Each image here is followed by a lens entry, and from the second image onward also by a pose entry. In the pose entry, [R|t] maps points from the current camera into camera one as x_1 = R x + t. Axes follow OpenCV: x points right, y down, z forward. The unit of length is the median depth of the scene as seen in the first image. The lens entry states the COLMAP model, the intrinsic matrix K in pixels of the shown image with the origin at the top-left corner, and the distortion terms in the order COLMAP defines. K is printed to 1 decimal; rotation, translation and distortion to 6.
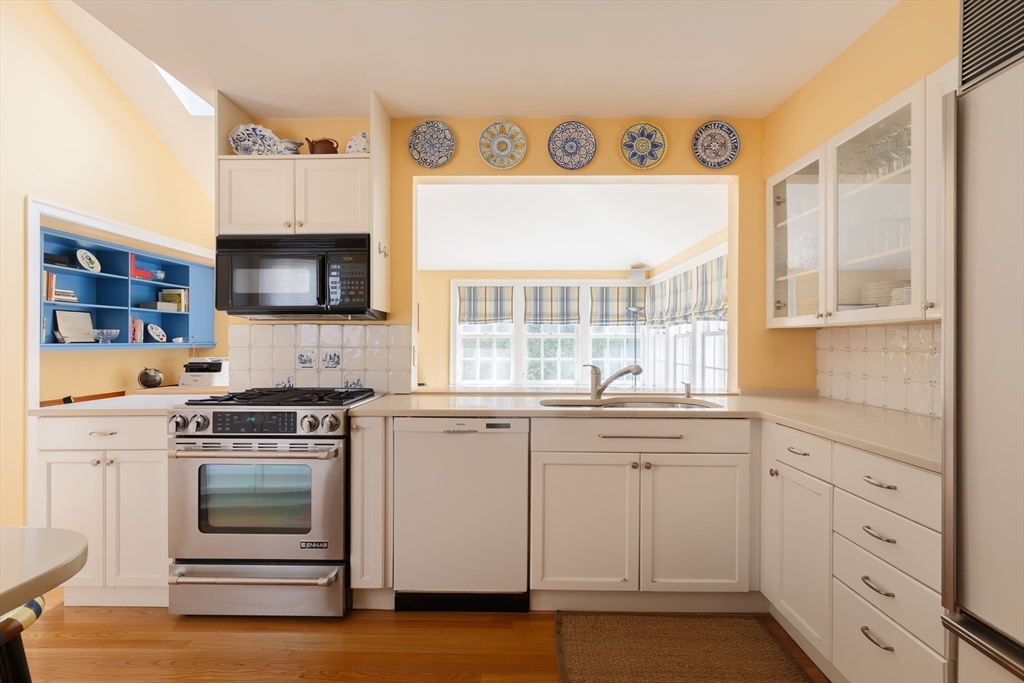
lens RADIAL K [[511.0, 0, 508.6], [0, 511.0, 338.6], [0, 0, 1]] dist [0.001614, -0.000011]
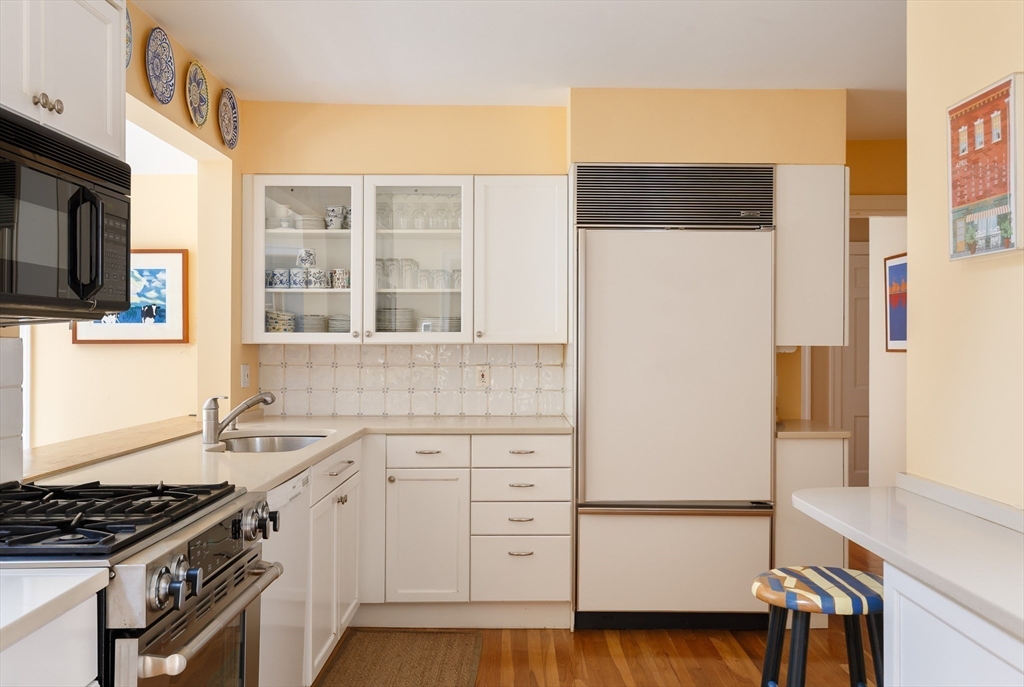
lens RADIAL K [[903.5, 0, 513.4], [0, 903.5, 342.3], [0, 0, 1]] dist [0.008409, 0.001270]
pose [[-0.026566, -0.001684, 0.999646, -0.682205], [-0.009181, 0.999957, 0.001440, -0.018319], [-0.999605, -0.009140, -0.026581, 0.377199]]
